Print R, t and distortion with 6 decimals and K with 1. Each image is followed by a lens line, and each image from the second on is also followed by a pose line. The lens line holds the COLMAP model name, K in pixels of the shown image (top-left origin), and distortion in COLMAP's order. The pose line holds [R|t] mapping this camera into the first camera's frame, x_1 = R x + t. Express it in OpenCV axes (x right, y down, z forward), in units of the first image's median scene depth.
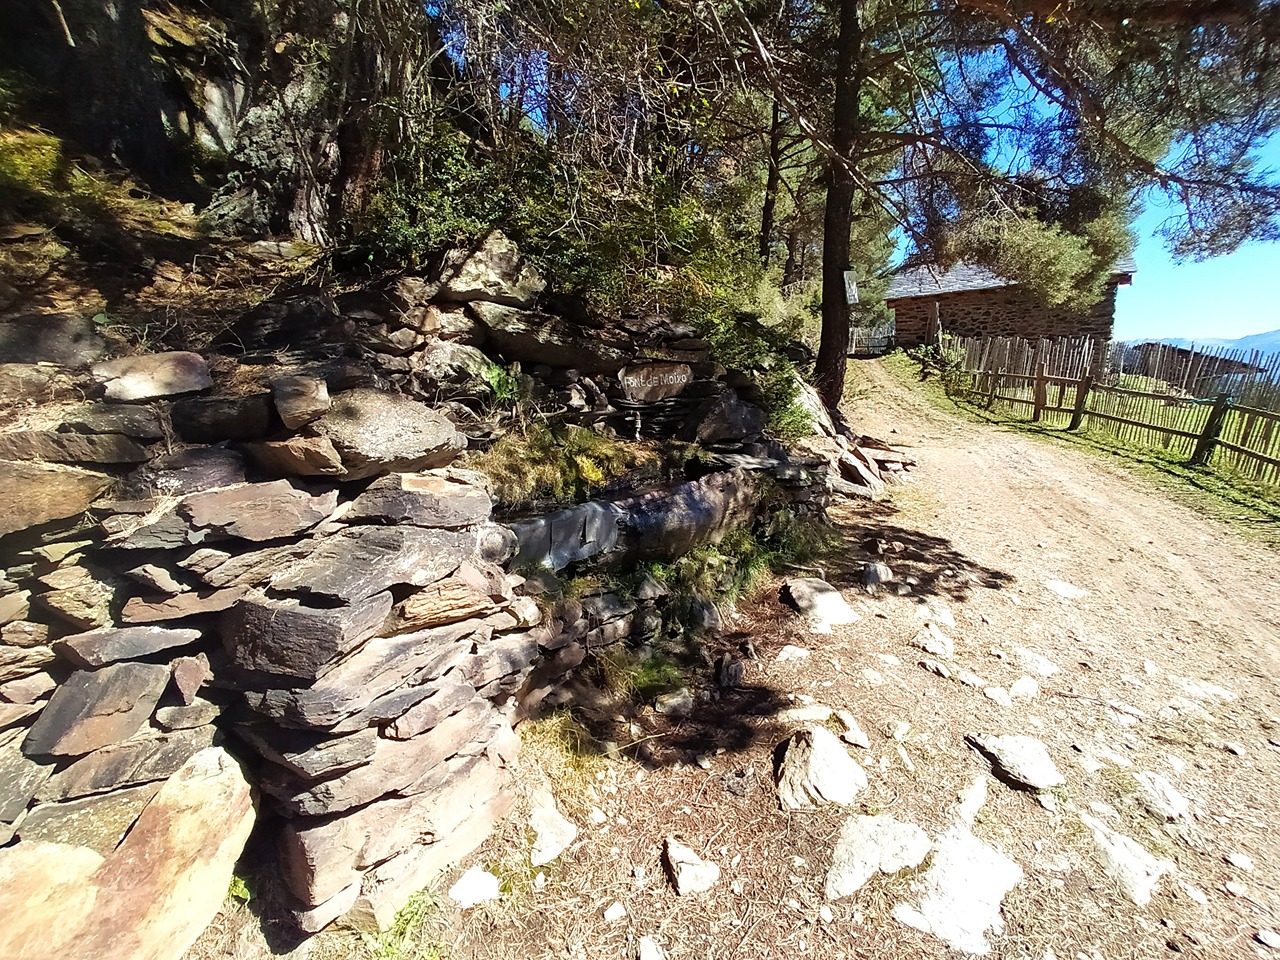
lens RADIAL K [[592.6, 0, 641.1], [0, 592.6, 477.3], [0, 0, 1]] dist [-0.004568, 0.001358]
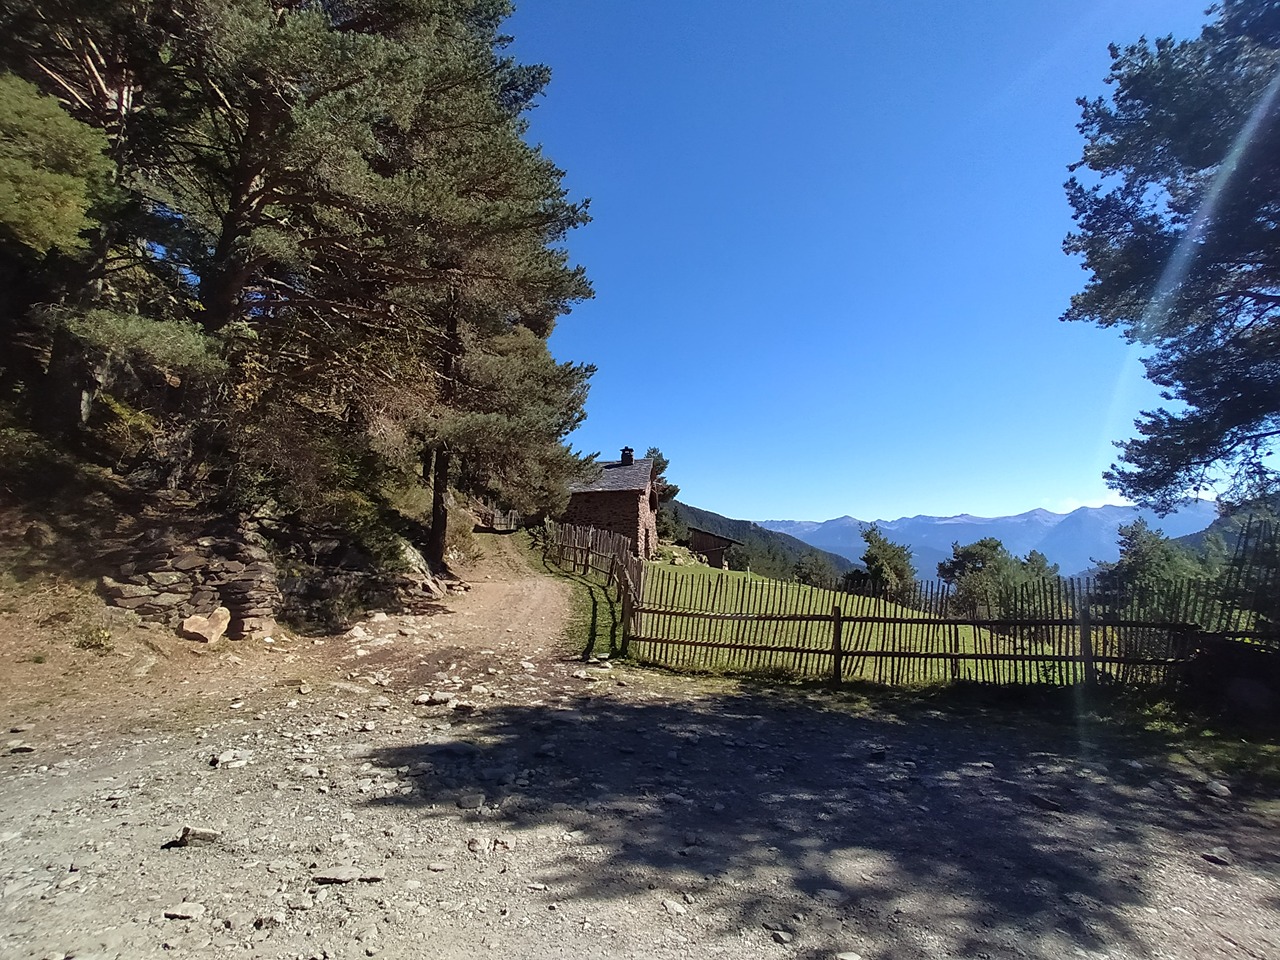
lens RADIAL K [[592.6, 0, 638.0], [0, 592.6, 475.4], [0, 0, 1]] dist [-0.004568, 0.001358]
pose [[0.893323, 0.063759, 0.444870, 0.093125], [0.065614, 0.960775, -0.269457, 0.414506], [-0.444600, 0.269902, 0.854098, -2.376614]]
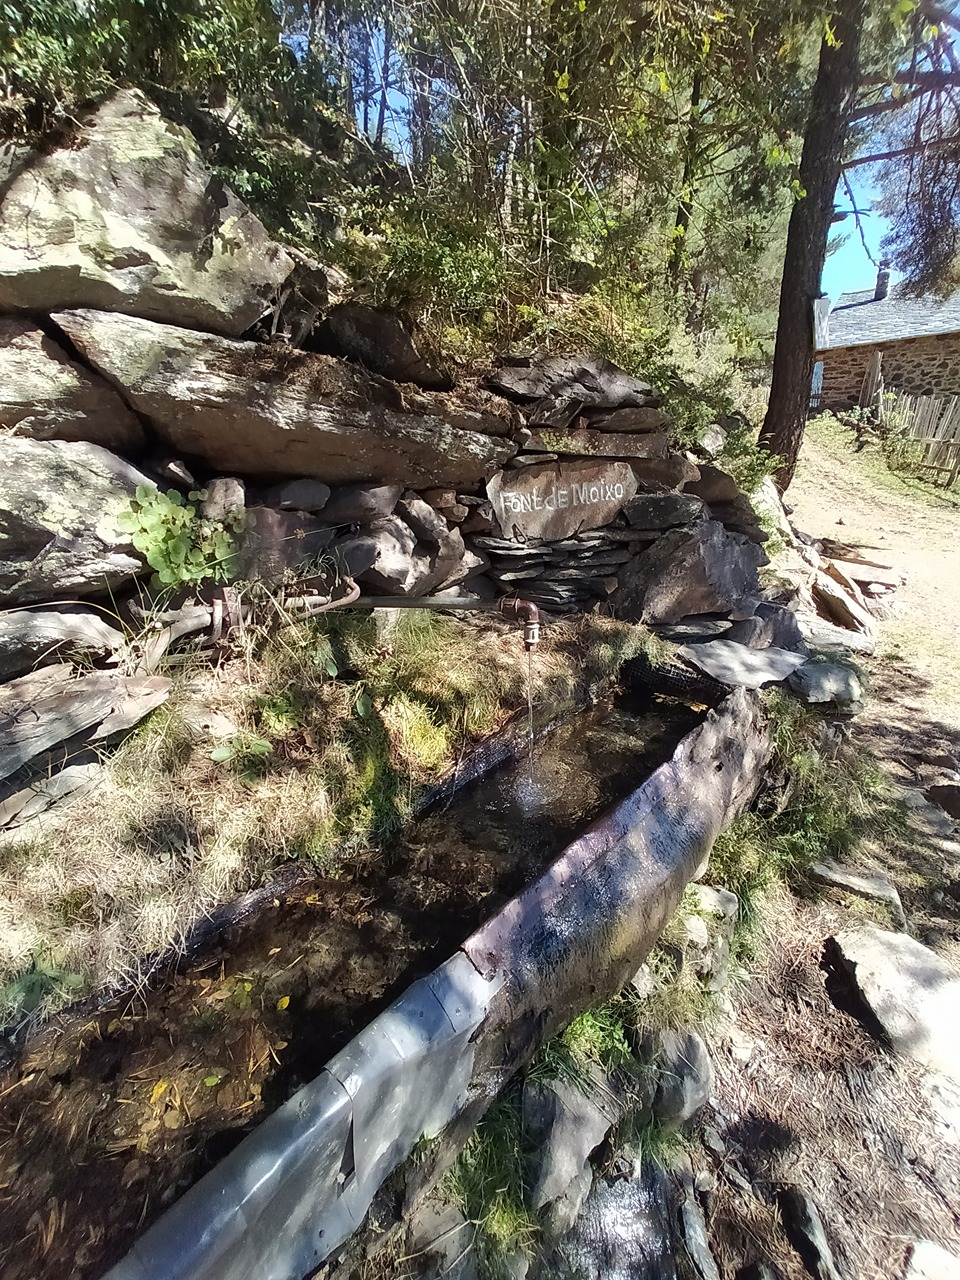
lens RADIAL K [[592.6, 0, 470.0], [0, 592.6, 638.9], [0, 0, 1]] dist [-0.004568, 0.001358]
pose [[0.997080, 0.011208, -0.075534, -0.015824], [-0.000082, 0.989326, 0.145719, -0.132657], [0.076361, -0.145287, 0.986438, 0.547446]]
